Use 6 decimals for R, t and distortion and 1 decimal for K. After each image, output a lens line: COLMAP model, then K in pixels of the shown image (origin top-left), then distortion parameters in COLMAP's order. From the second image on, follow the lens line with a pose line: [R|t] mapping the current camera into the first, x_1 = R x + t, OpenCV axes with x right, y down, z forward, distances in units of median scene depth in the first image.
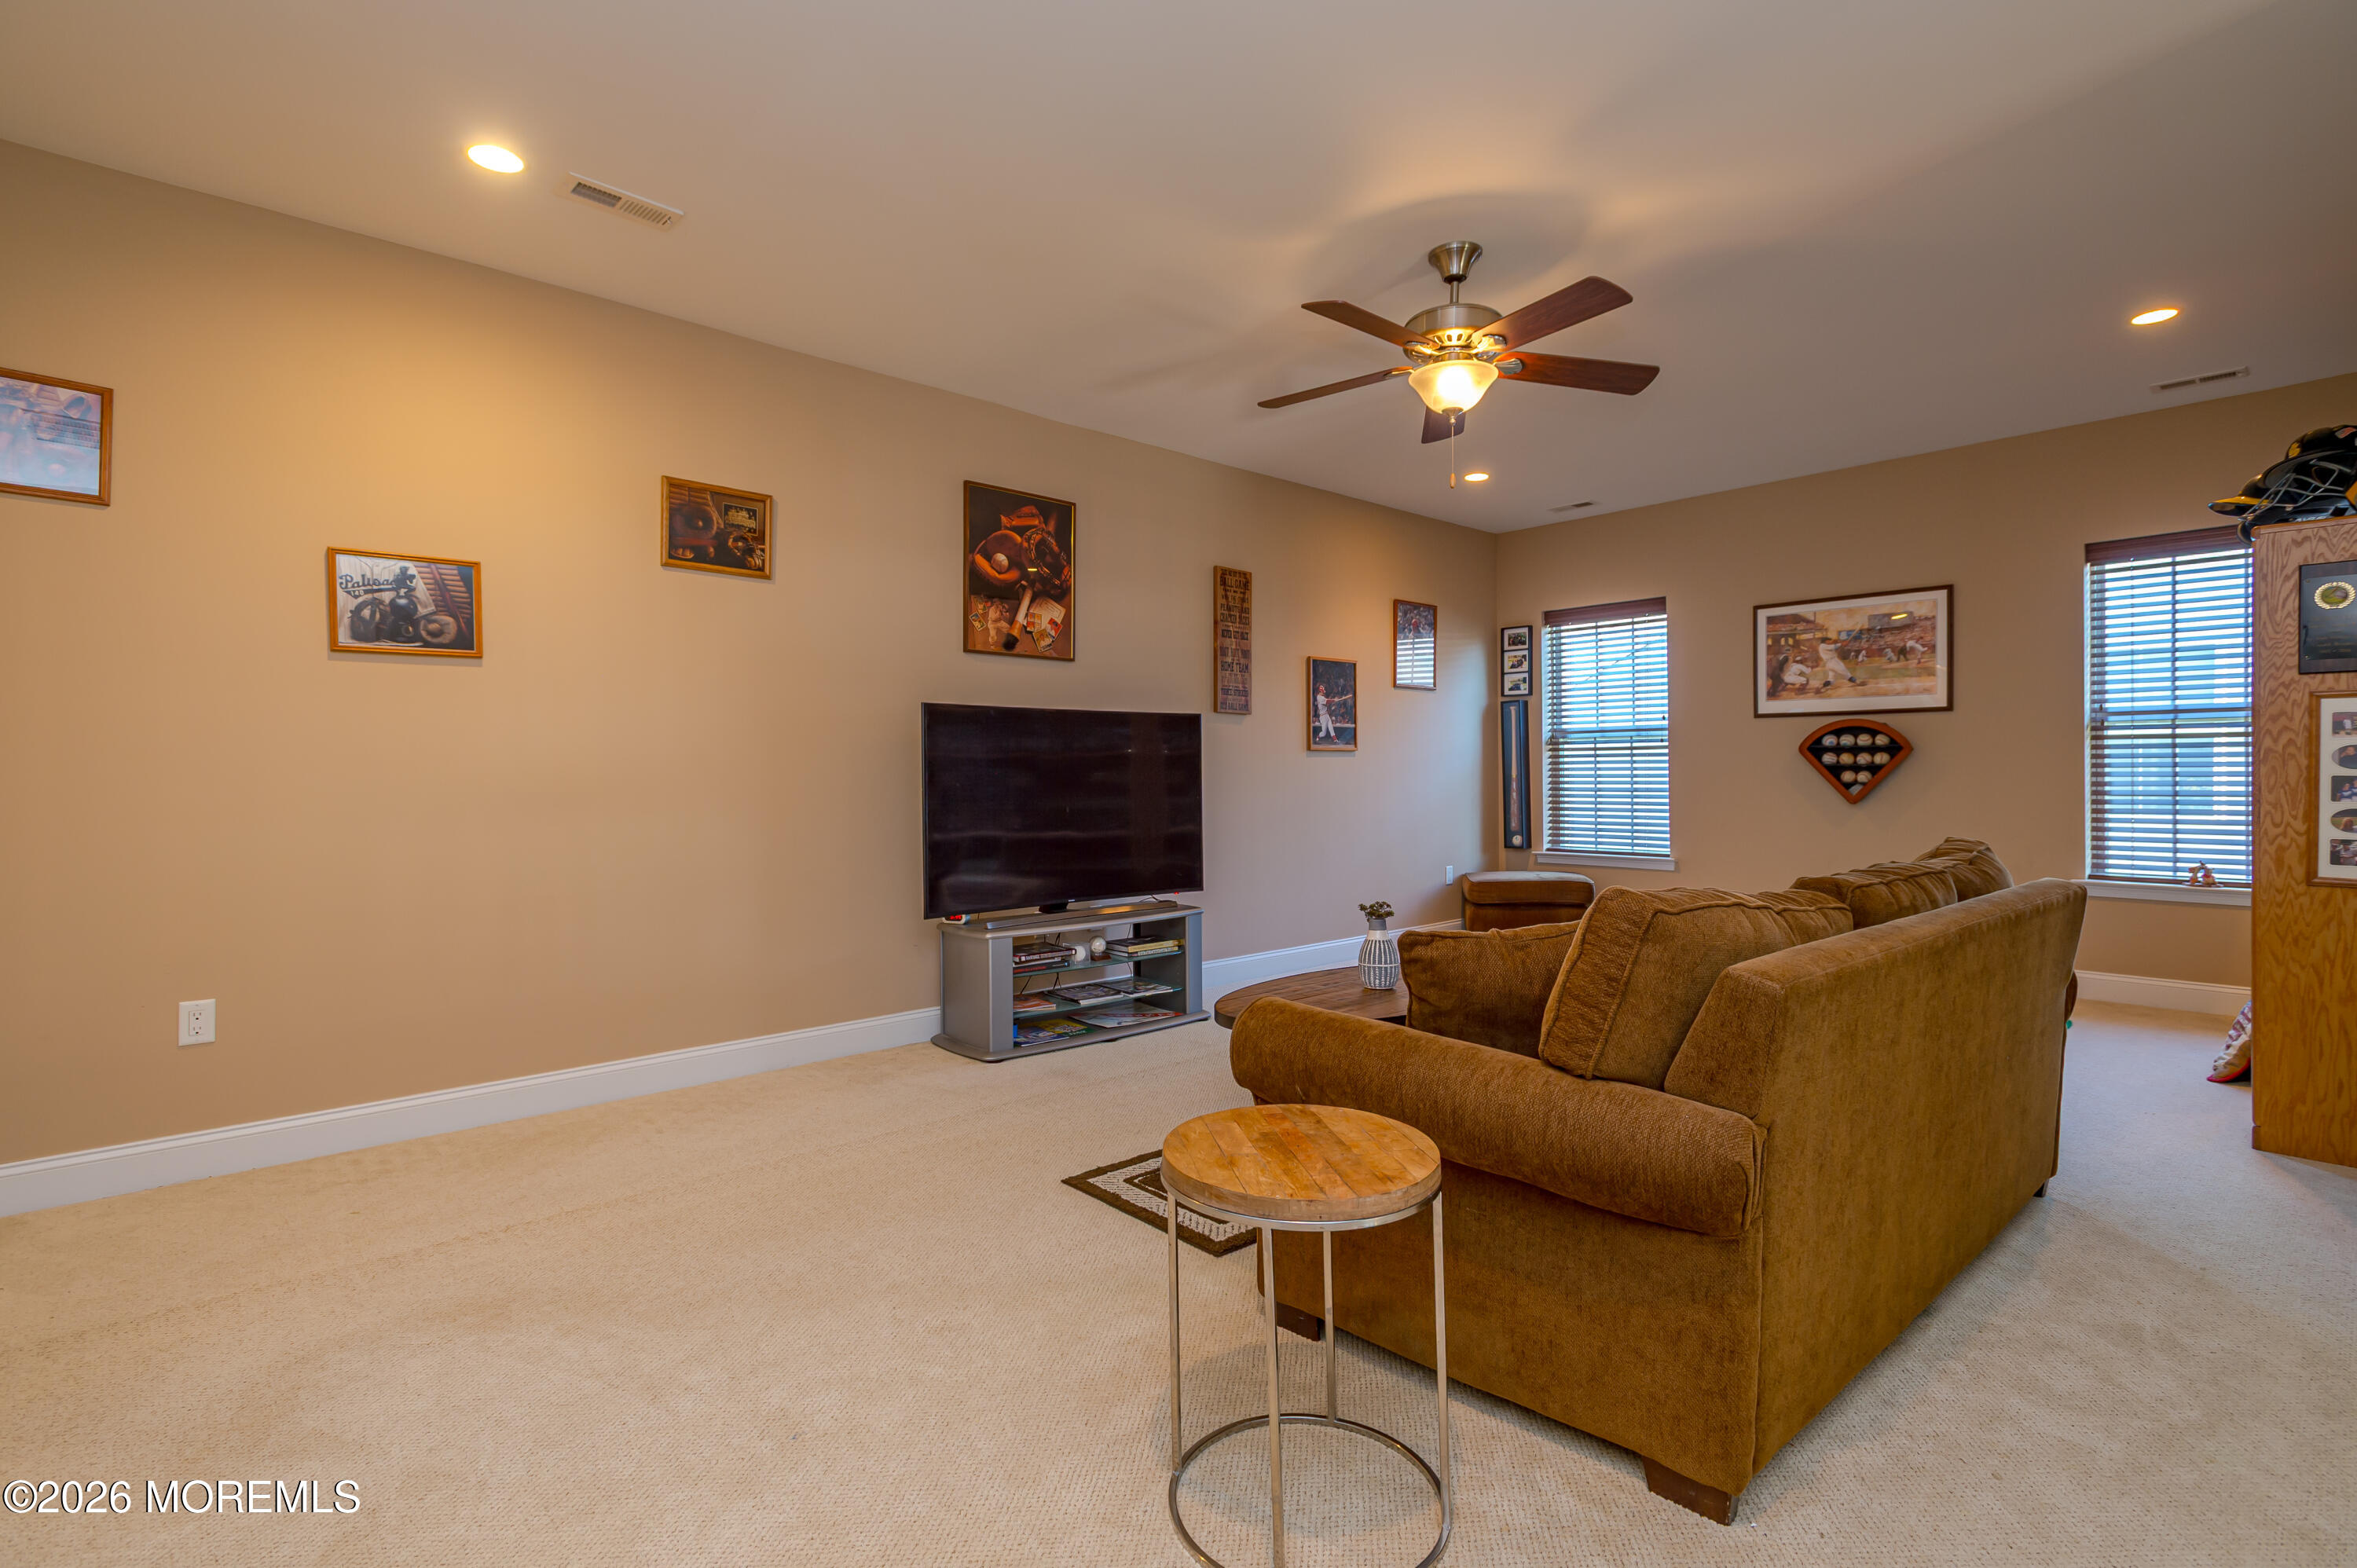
lens RADIAL K [[1096.1, 0, 1177.6], [0, 1096.1, 780.2], [0, 0, 1]] dist [0.014193, -0.003135]
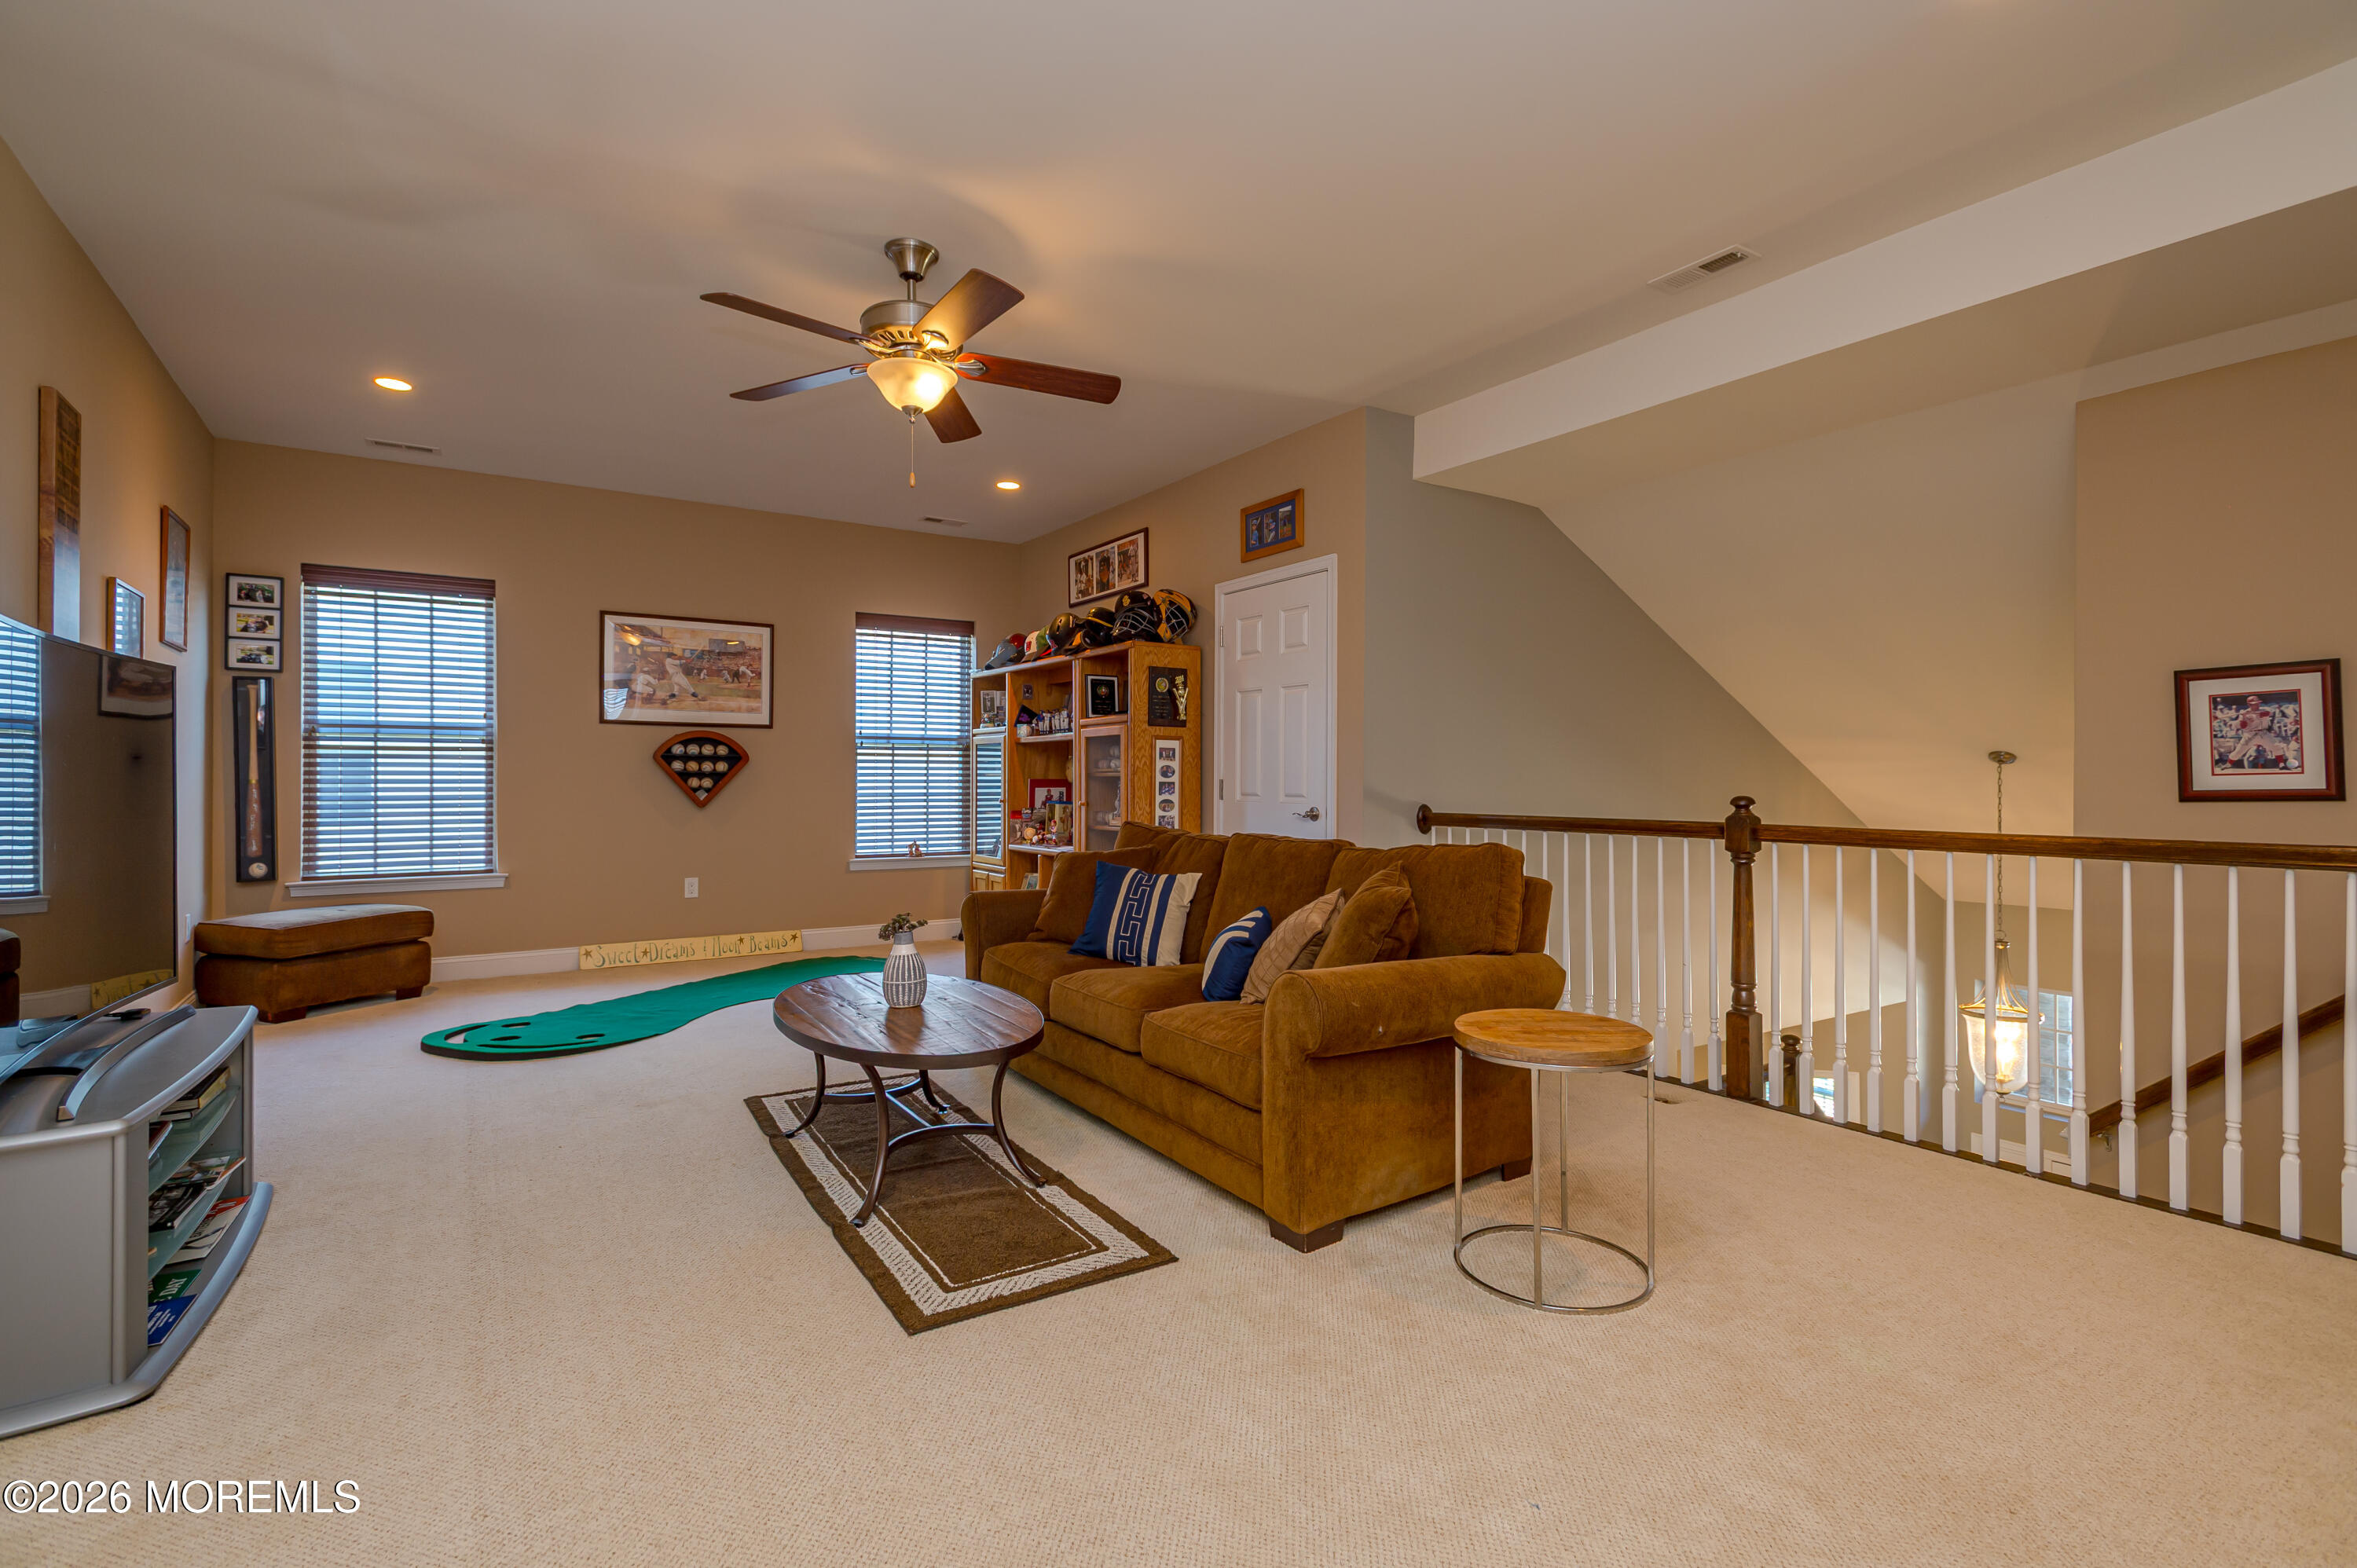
lens RADIAL K [[1096.1, 0, 1175.2], [0, 1096.1, 781.5], [0, 0, 1]] dist [0.014193, -0.003135]
pose [[0.153070, 0.003568, 0.988209, -0.399986], [0.003574, 0.999985, -0.004164, 0.001930], [-0.988209, 0.004169, 0.153055, 0.358044]]
